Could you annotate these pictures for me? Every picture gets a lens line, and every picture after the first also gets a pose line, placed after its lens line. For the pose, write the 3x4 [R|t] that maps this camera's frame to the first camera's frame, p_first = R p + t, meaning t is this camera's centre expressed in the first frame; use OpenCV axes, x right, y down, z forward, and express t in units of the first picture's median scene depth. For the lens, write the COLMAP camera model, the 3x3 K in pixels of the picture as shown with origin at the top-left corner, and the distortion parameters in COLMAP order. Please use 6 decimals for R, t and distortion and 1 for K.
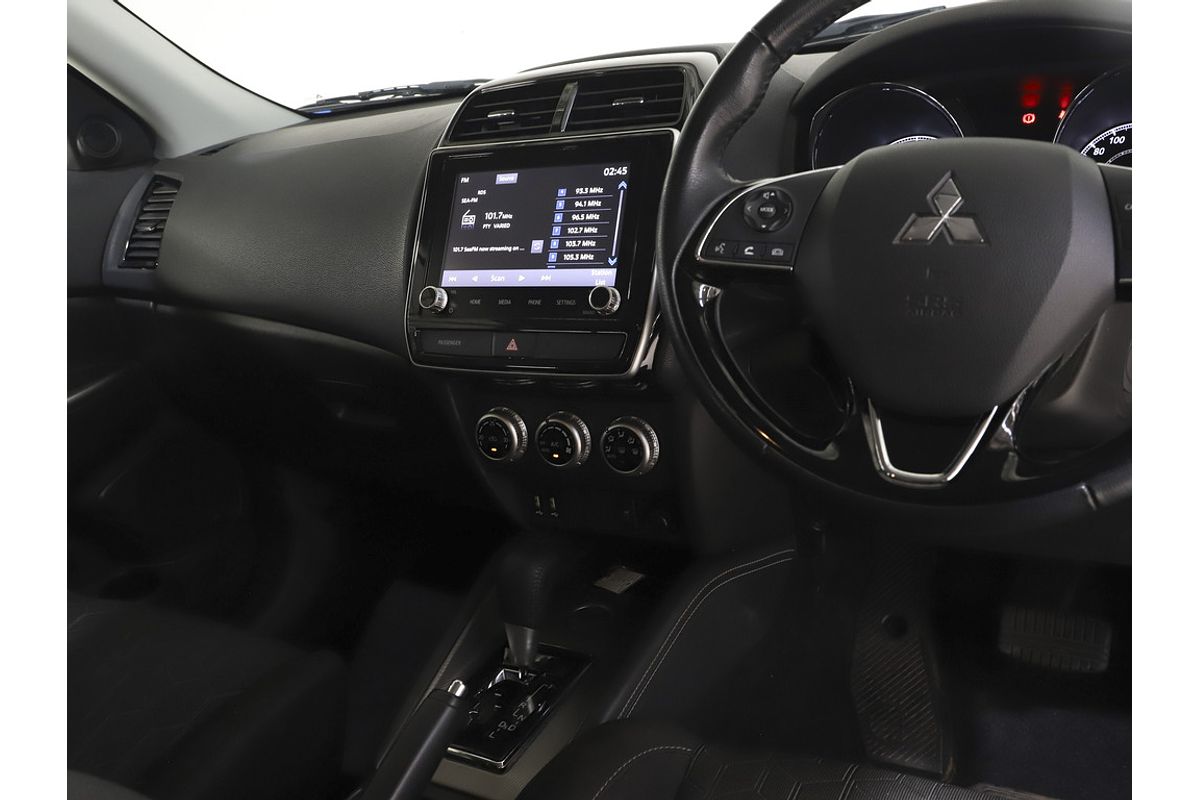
lens RADIAL K [[1022.9, 0, 591.2], [0, 1022.9, 394.2], [0, 0, 1]] dist [-0.058910, 0.034819]
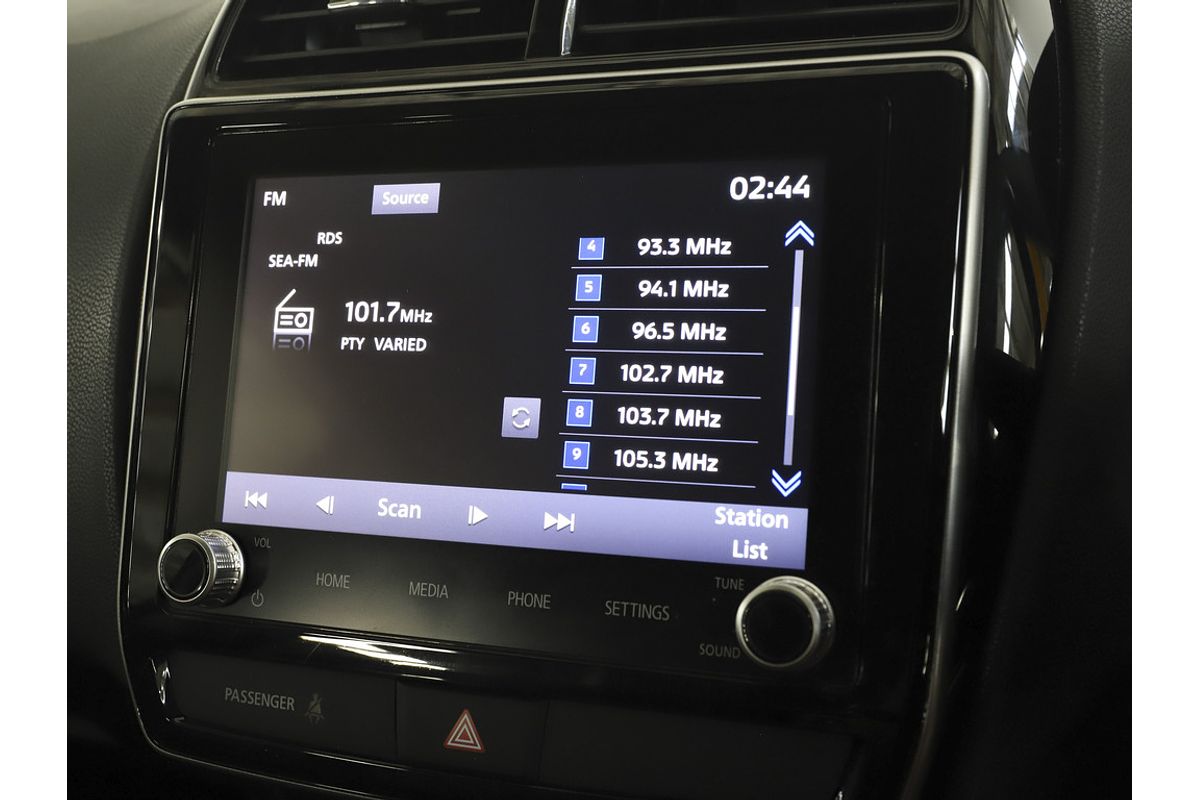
lens RADIAL K [[1209.6, 0, 603.1], [0, 1209.6, 408.8], [0, 0, 1]] dist [-0.015796, 0.000000]
pose [[0.985265, -0.050224, 0.163497, -0.088222], [0.040592, 0.997267, 0.061735, -0.166256], [-0.166150, -0.054189, 0.984610, 0.601136]]
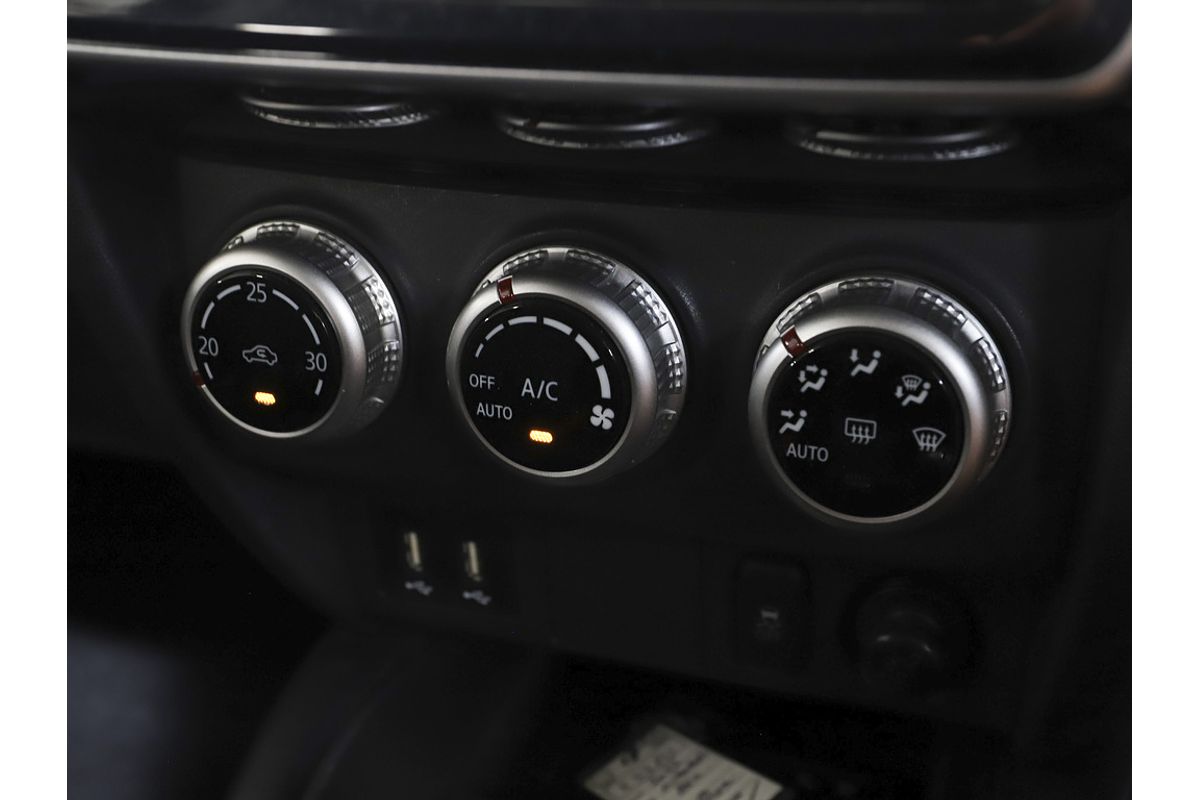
lens RADIAL K [[1545.9, 0, 593.1], [0, 1545.9, 400.6], [0, 0, 1]] dist [0.009441, 0.000000]
pose [[0.984390, -0.019784, 0.174886, -0.089056], [-0.010474, 0.985316, 0.170418, -0.009738], [-0.175689, -0.169590, 0.969728, 0.677032]]
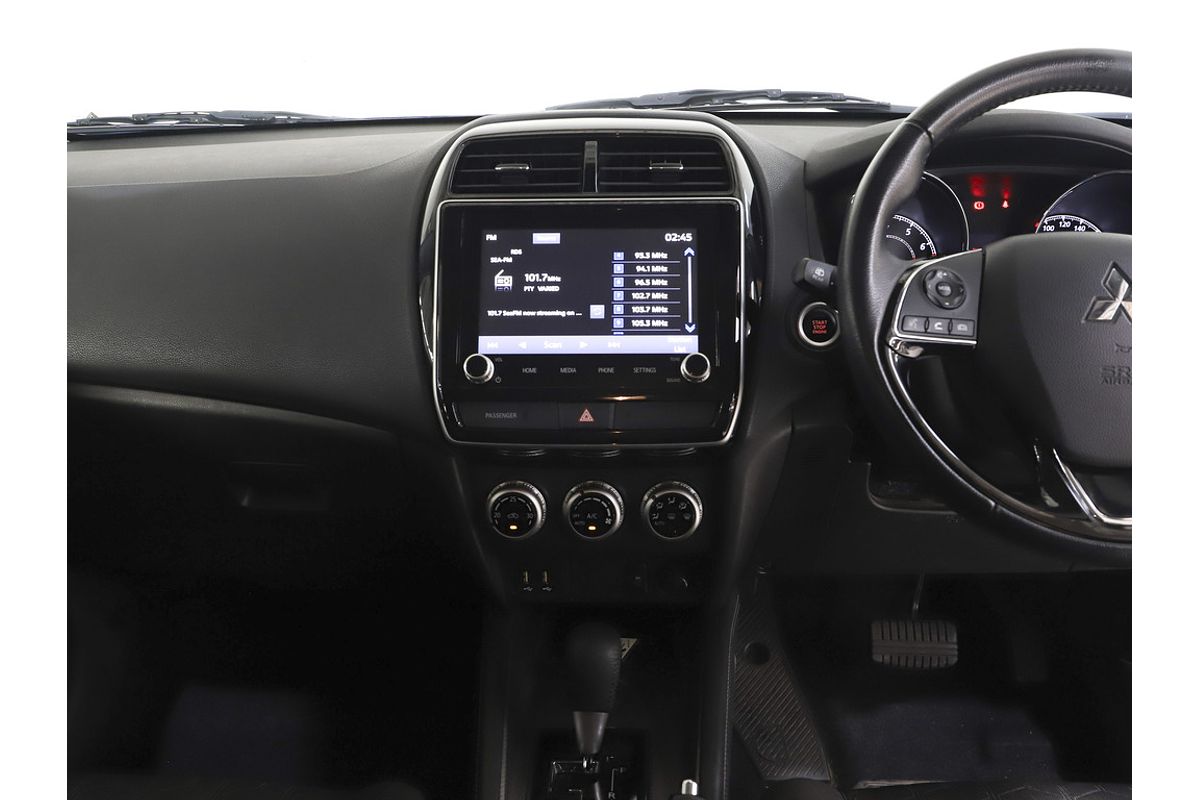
lens RADIAL K [[1022.9, 0, 597.0], [0, 1022.9, 400.4], [0, 0, 1]] dist [-0.058910, 0.034819]
pose [[0.885716, -0.037699, 0.462694, -0.488212], [0.051129, 0.998555, -0.016515, -0.044743], [-0.461403, 0.038285, 0.886364, 0.151020]]
